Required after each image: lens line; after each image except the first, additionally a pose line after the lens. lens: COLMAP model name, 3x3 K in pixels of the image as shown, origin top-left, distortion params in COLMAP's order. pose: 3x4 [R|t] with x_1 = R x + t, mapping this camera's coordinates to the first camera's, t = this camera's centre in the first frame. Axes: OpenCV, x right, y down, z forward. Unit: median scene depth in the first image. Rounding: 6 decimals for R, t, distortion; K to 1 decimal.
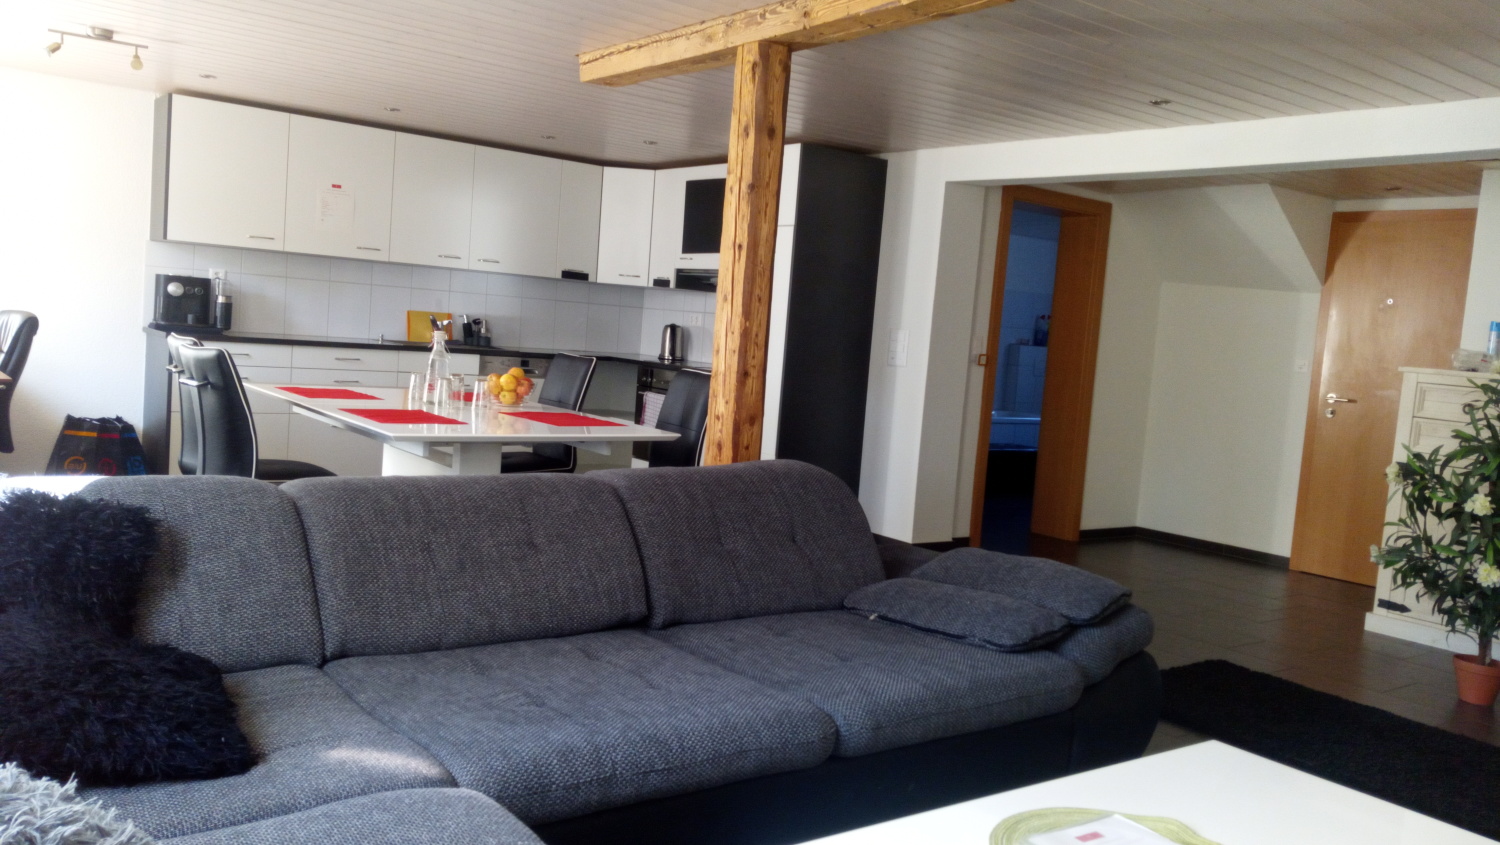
lens RADIAL K [[1176.1, 0, 750.0], [0, 1176.1, 422.5], [0, 0, 1]] dist [-0.004395, -0.005169]
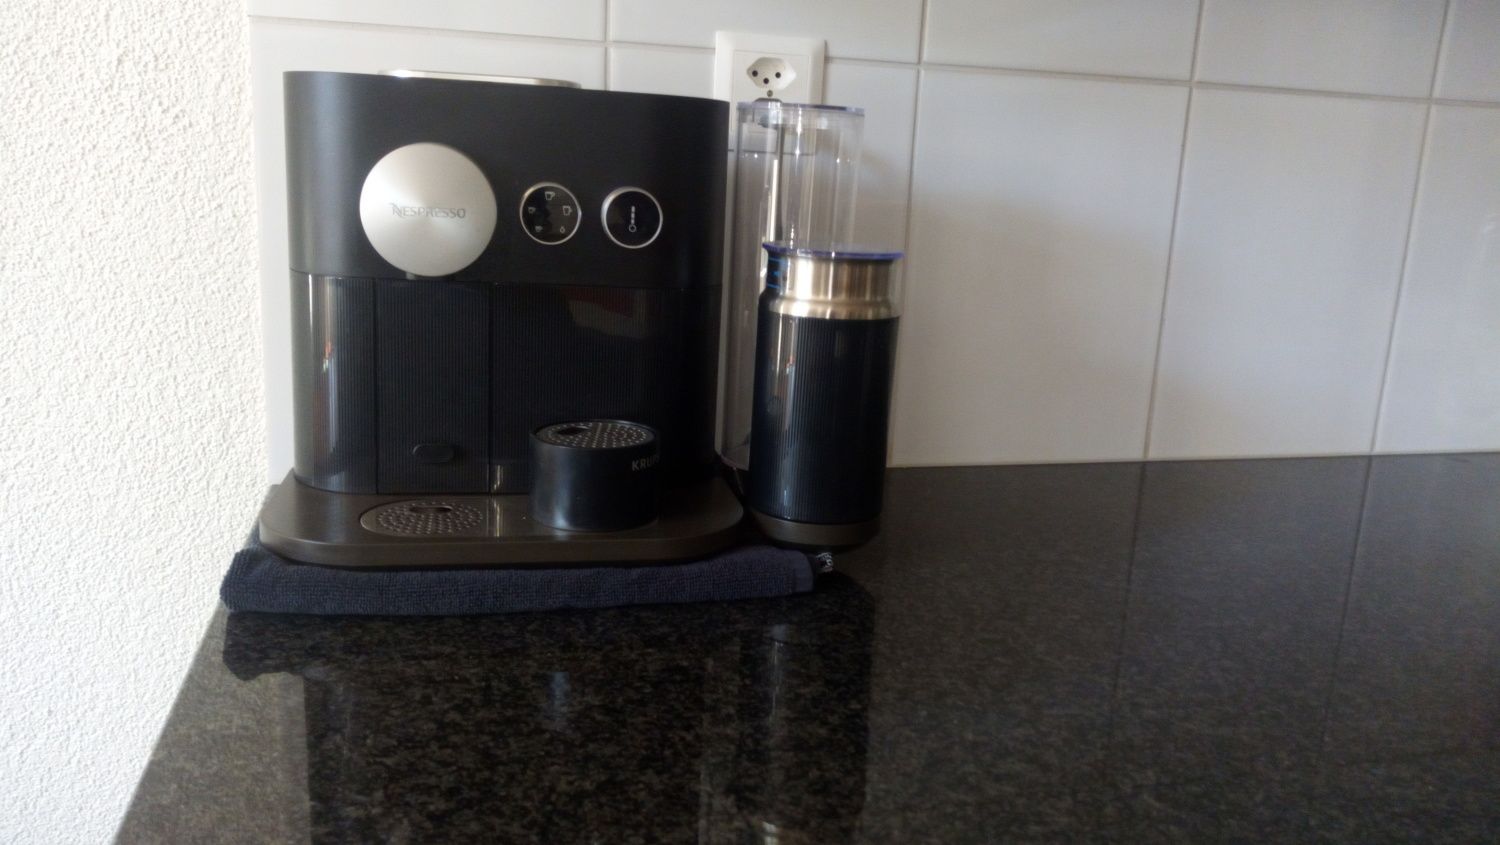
lens RADIAL K [[1176.1, 0, 750.0], [0, 1176.1, 422.5], [0, 0, 1]] dist [-0.004395, -0.005169]
pose [[0.930878, 0.058696, -0.360584, -0.410159], [-0.013247, 0.991783, 0.127246, -0.104745], [0.365090, -0.113674, 0.924006, 0.882430]]
